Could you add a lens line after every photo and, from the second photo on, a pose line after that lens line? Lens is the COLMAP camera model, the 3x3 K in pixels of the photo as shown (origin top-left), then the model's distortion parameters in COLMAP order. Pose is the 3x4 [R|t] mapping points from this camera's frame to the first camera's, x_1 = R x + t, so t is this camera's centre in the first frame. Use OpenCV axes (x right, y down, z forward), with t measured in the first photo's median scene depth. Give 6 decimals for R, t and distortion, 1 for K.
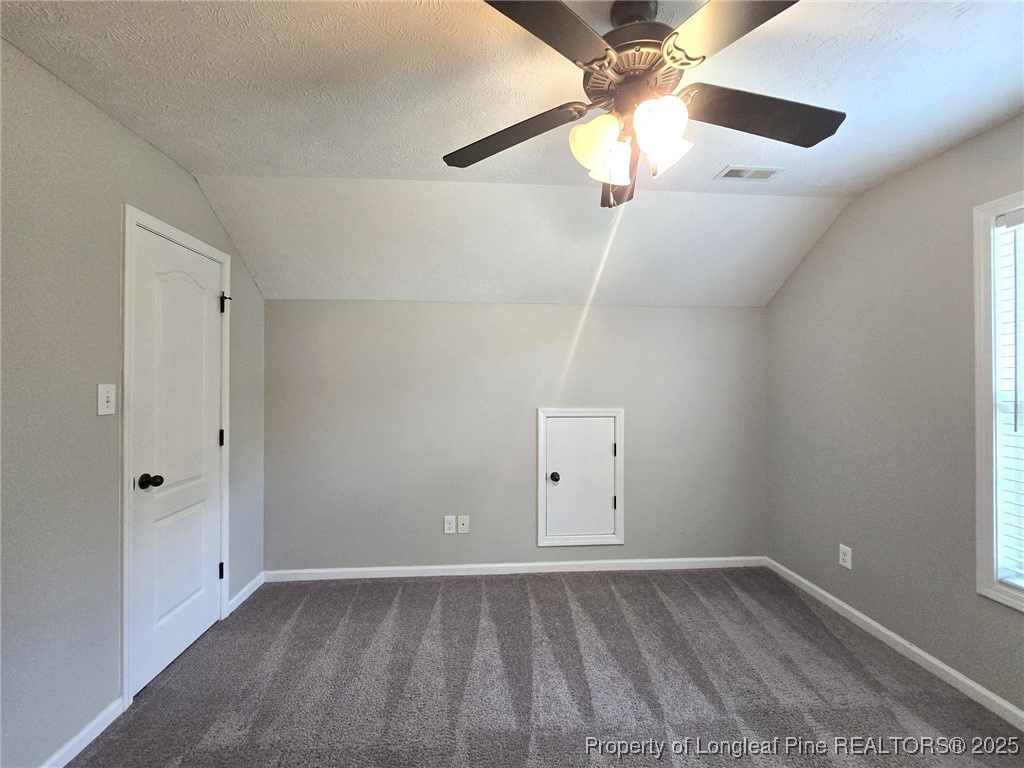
lens RADIAL K [[420.5, 0, 510.6], [0, 420.5, 378.9], [0, 0, 1]] dist [-0.003178, 0.000125]
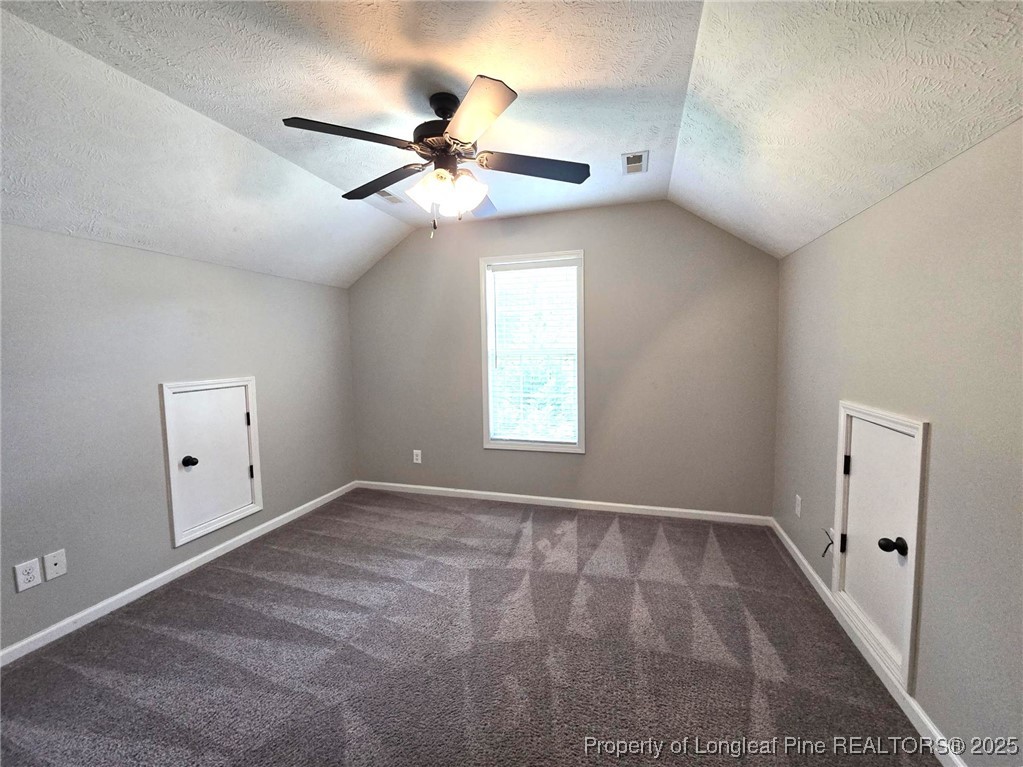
lens RADIAL K [[420.1, 0, 510.1], [0, 420.1, 378.4], [0, 0, 1]] dist [-0.003178, 0.000125]
pose [[0.363742, -0.079000, 0.928144, -0.528396], [0.008161, 0.996629, 0.081631, -0.001097], [-0.931464, -0.022117, 0.363160, 0.096422]]
